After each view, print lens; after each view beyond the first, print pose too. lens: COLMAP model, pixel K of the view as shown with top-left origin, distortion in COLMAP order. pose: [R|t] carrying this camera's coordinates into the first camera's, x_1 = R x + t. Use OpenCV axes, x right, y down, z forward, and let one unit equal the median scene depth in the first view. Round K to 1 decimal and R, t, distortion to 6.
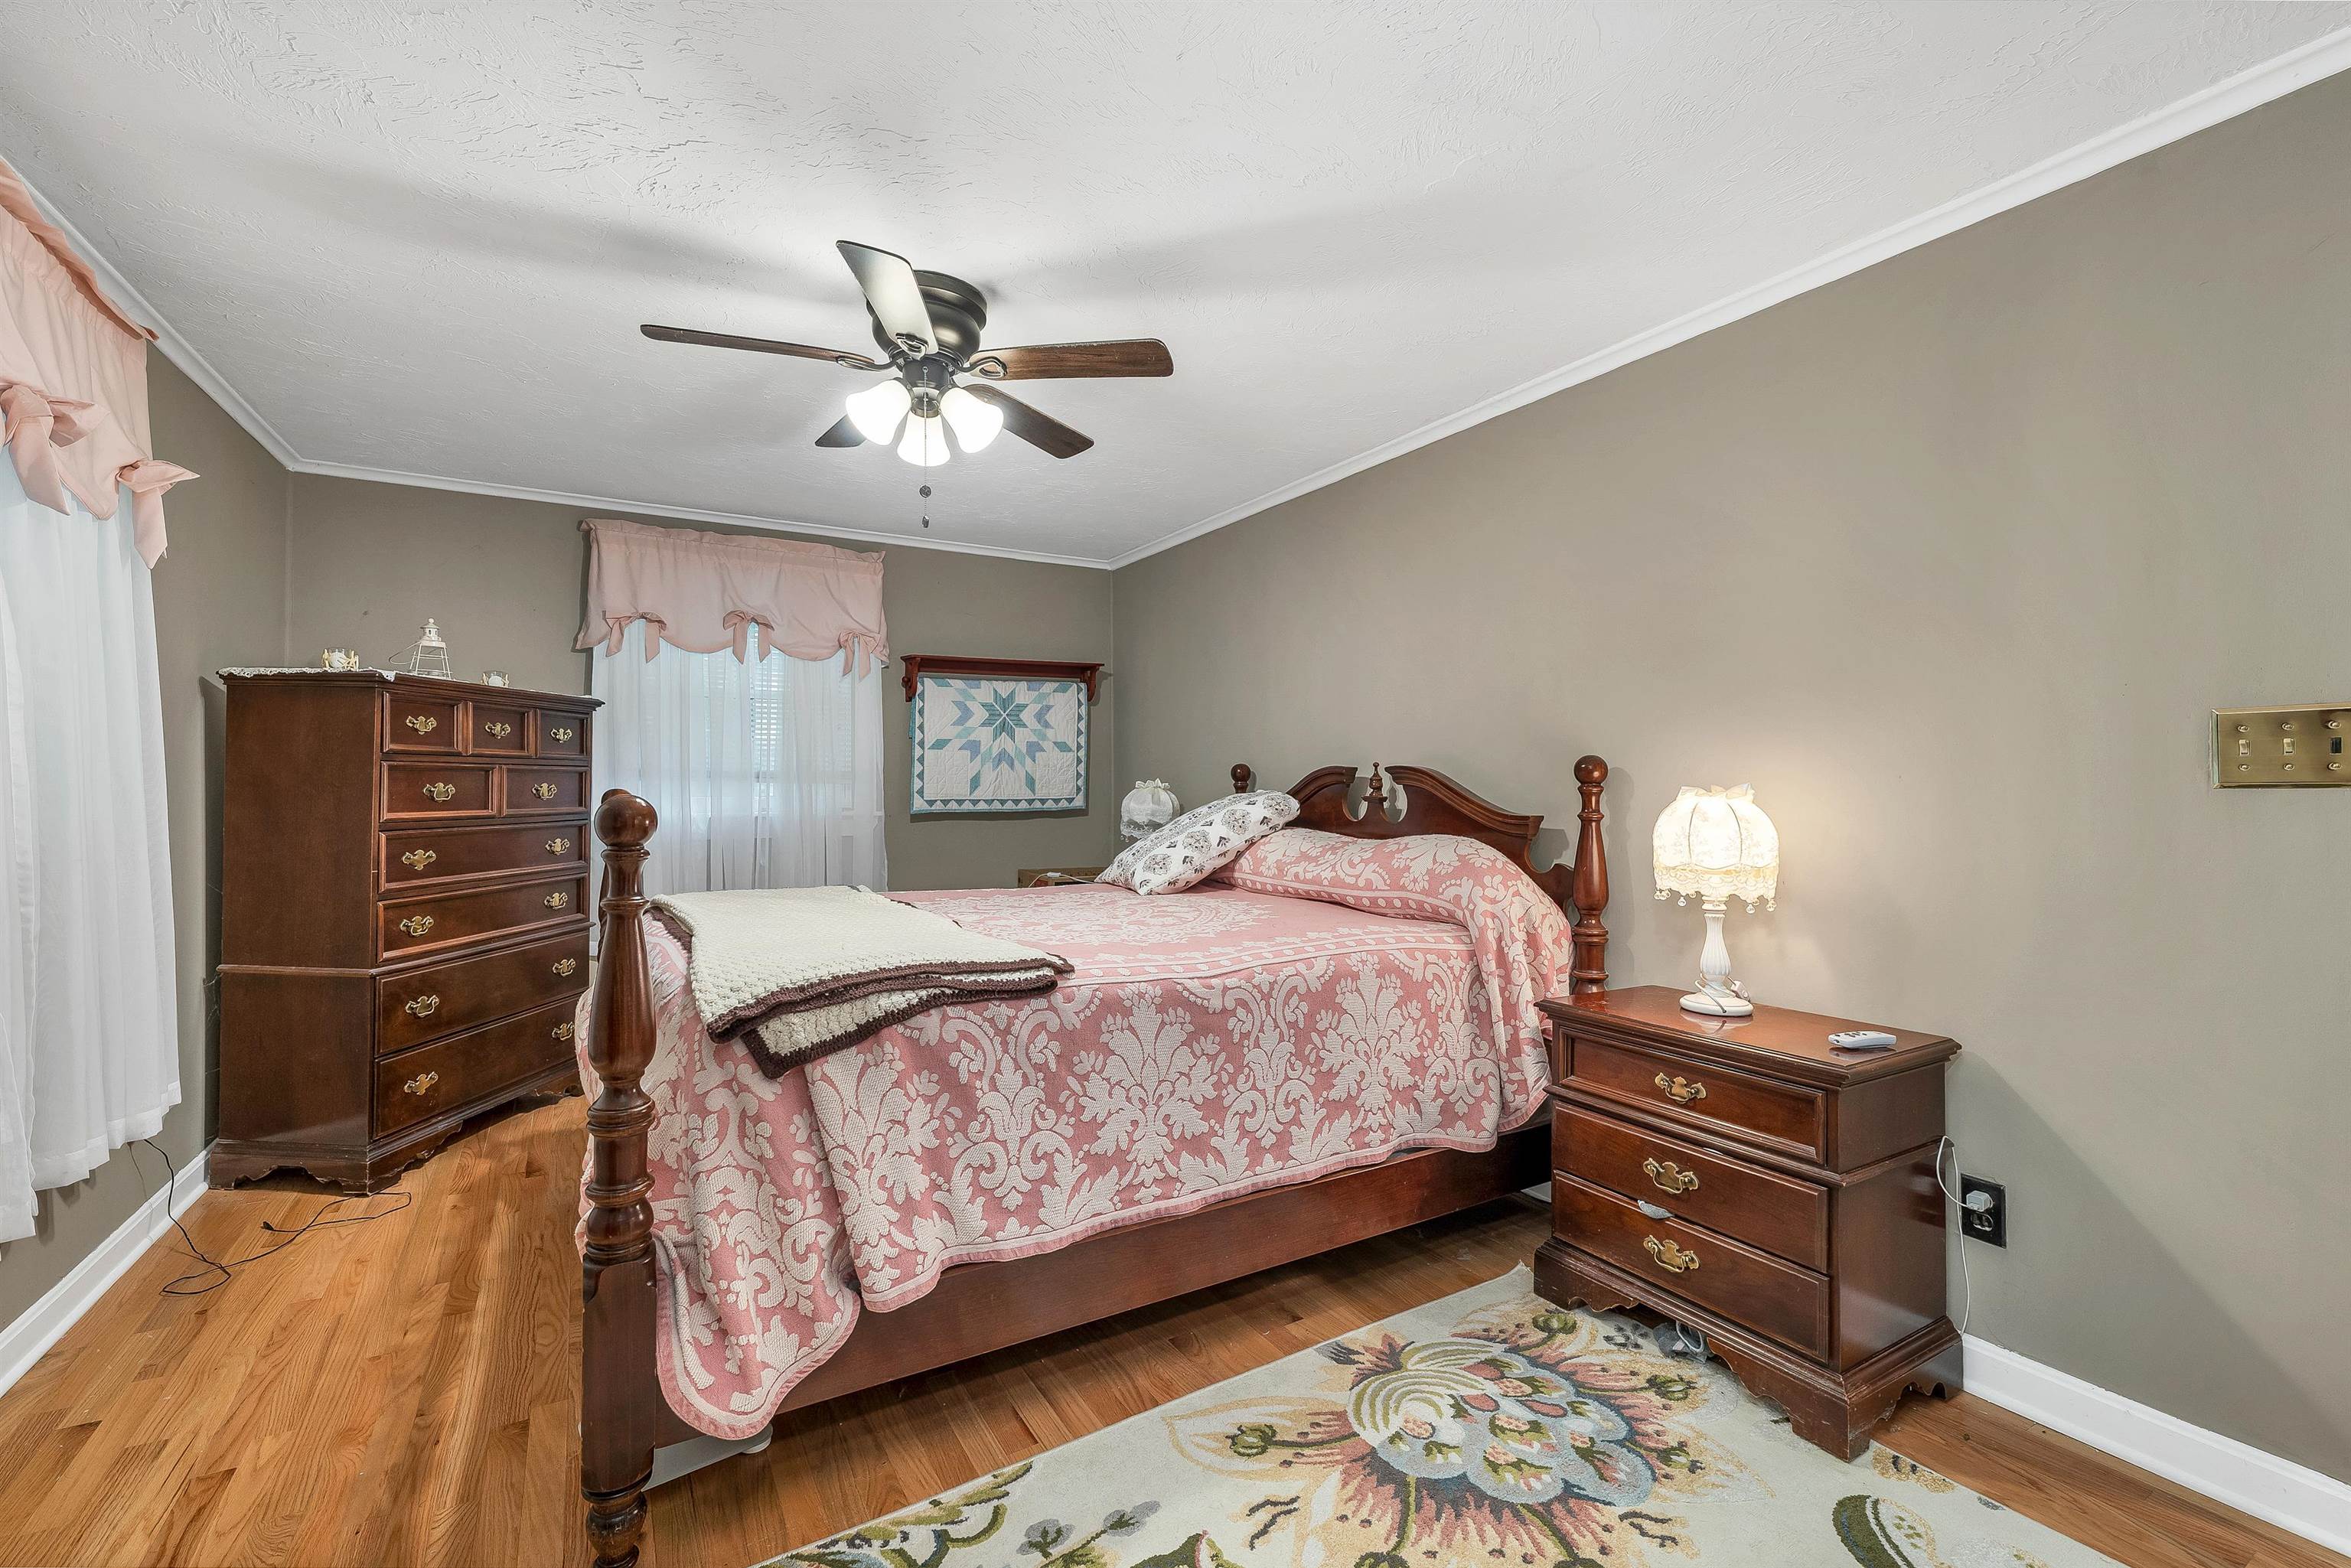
lens RADIAL K [[960.1, 0, 1157.1], [0, 960.1, 786.4], [0, 0, 1]] dist [-0.000724, 0.000147]
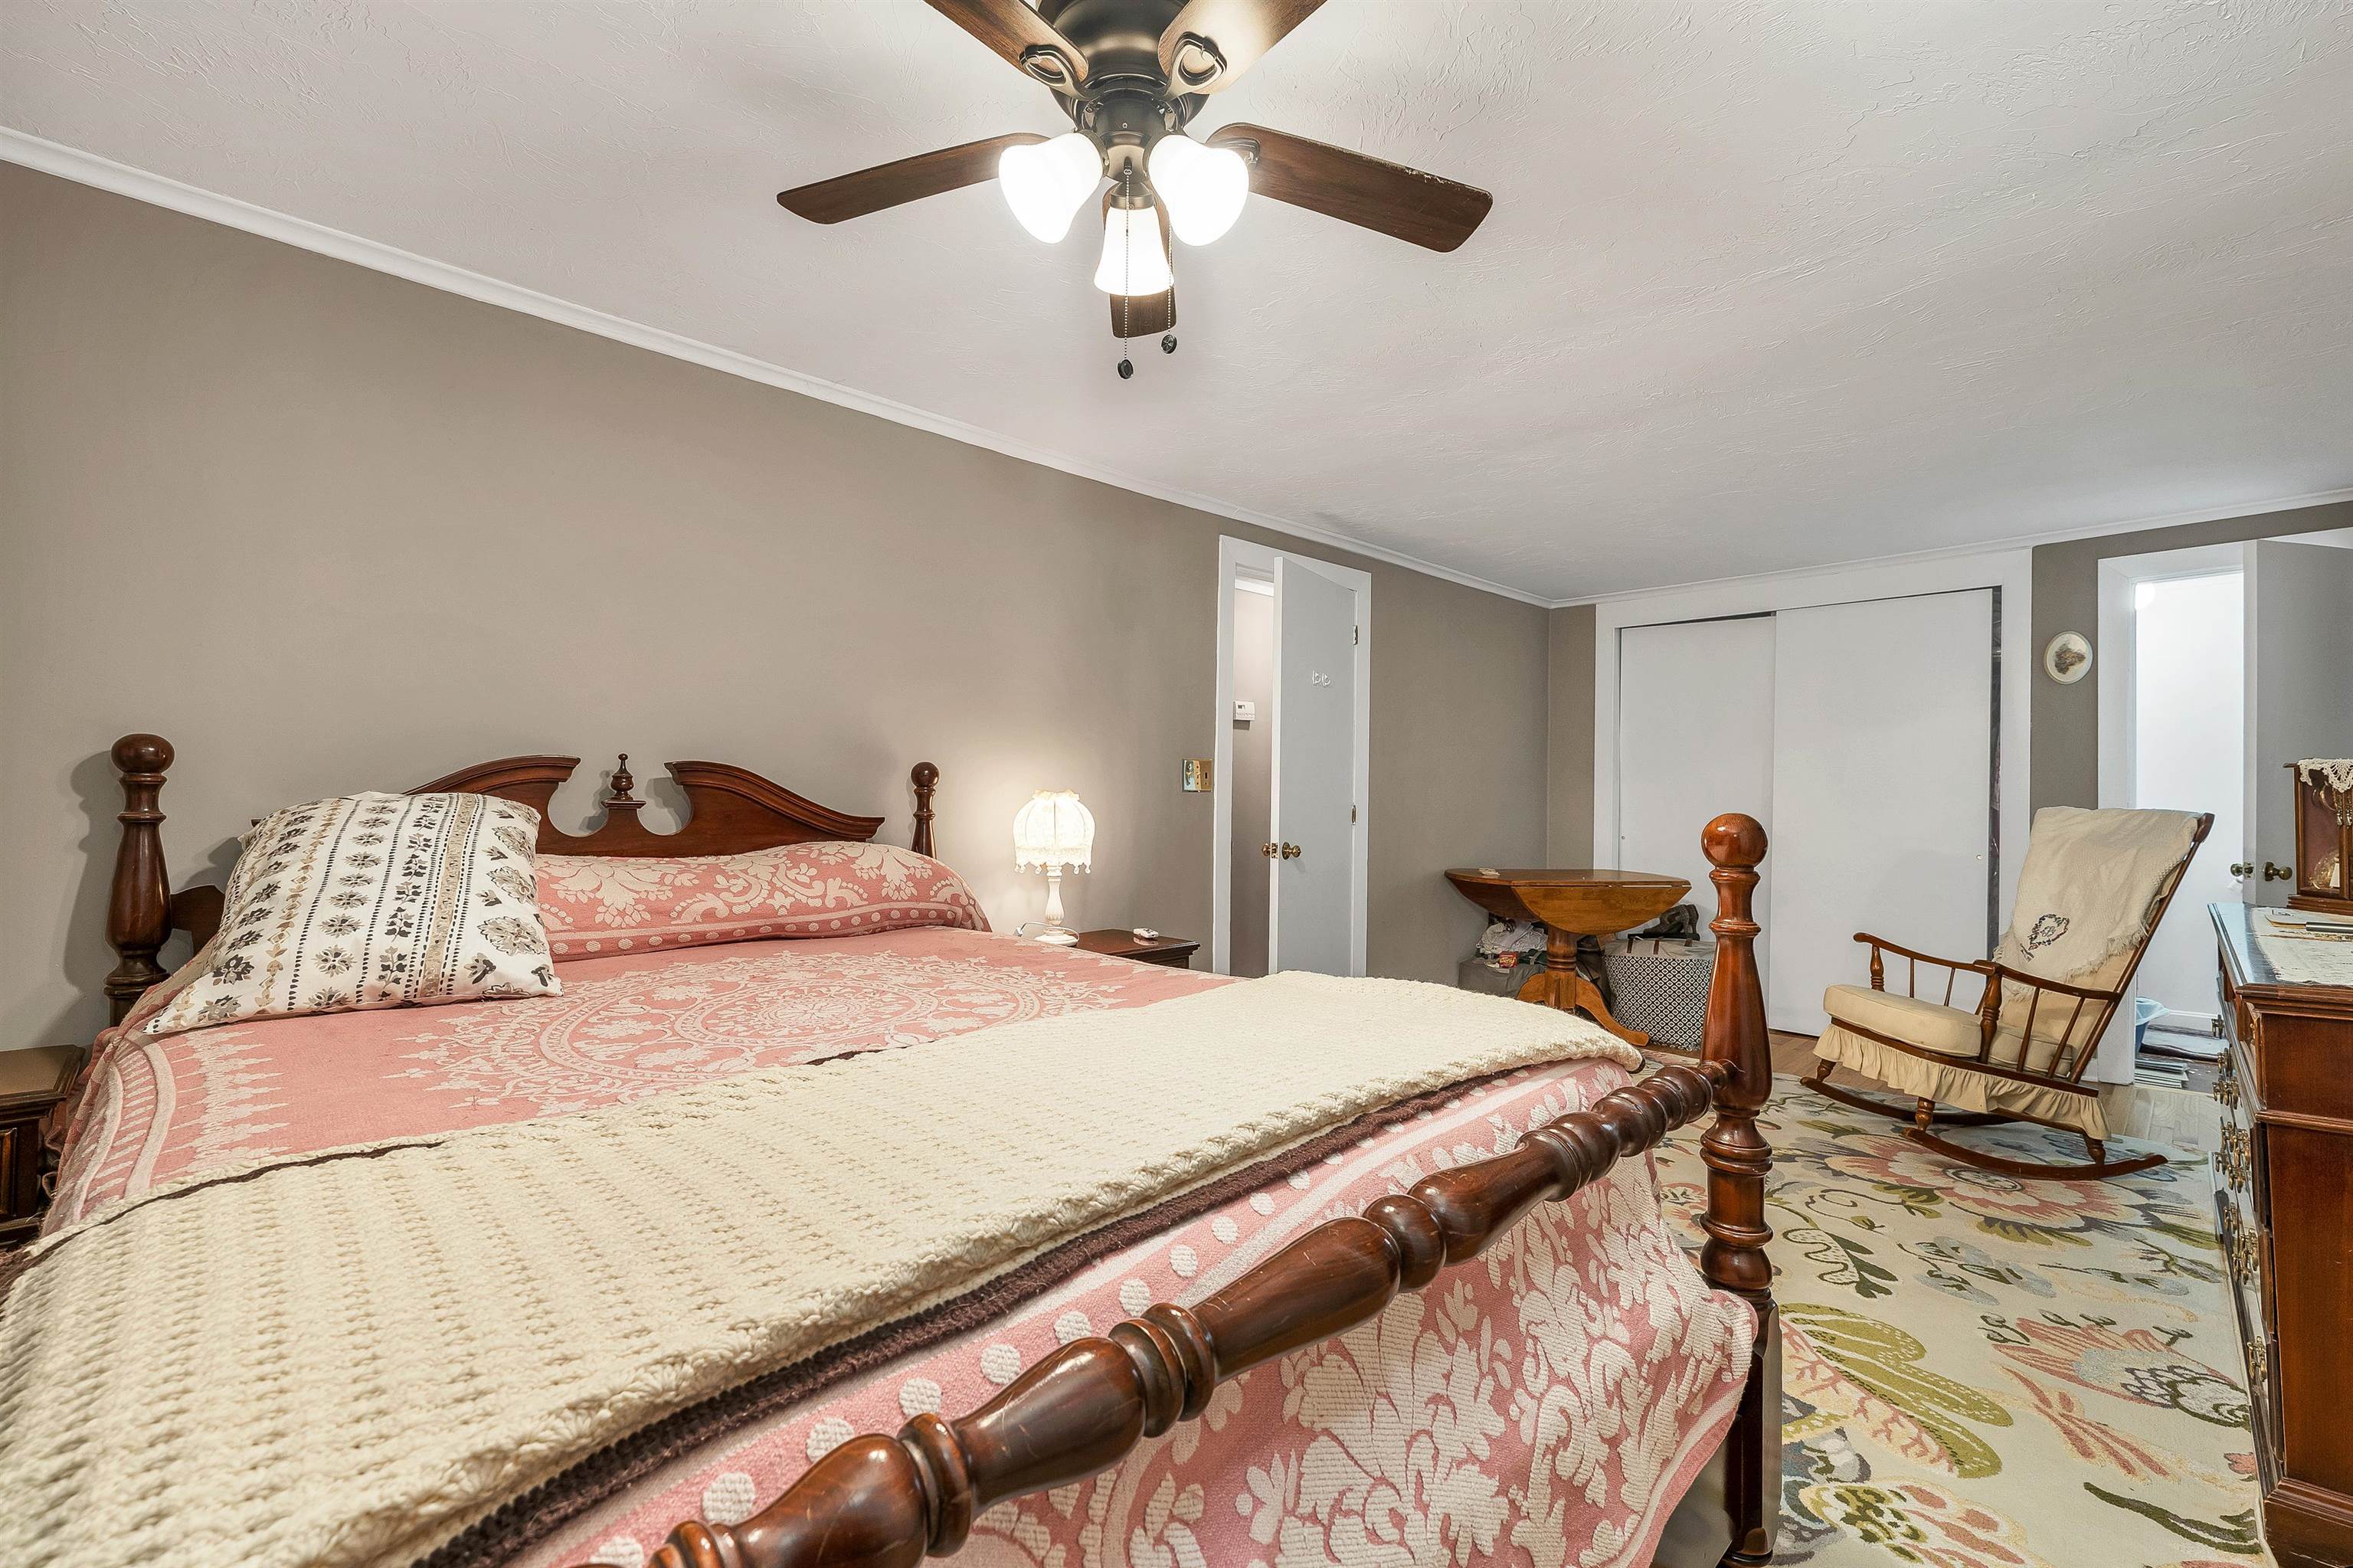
lens RADIAL K [[961.0, 0, 1158.1], [0, 961.0, 786.4], [0, 0, 1]] dist [-0.000724, 0.000147]
pose [[-0.210621, -0.005745, 0.977551, -0.672716], [-0.015071, 0.999883, 0.002629, -0.009265], [-0.977452, -0.014179, -0.210683, 0.890832]]
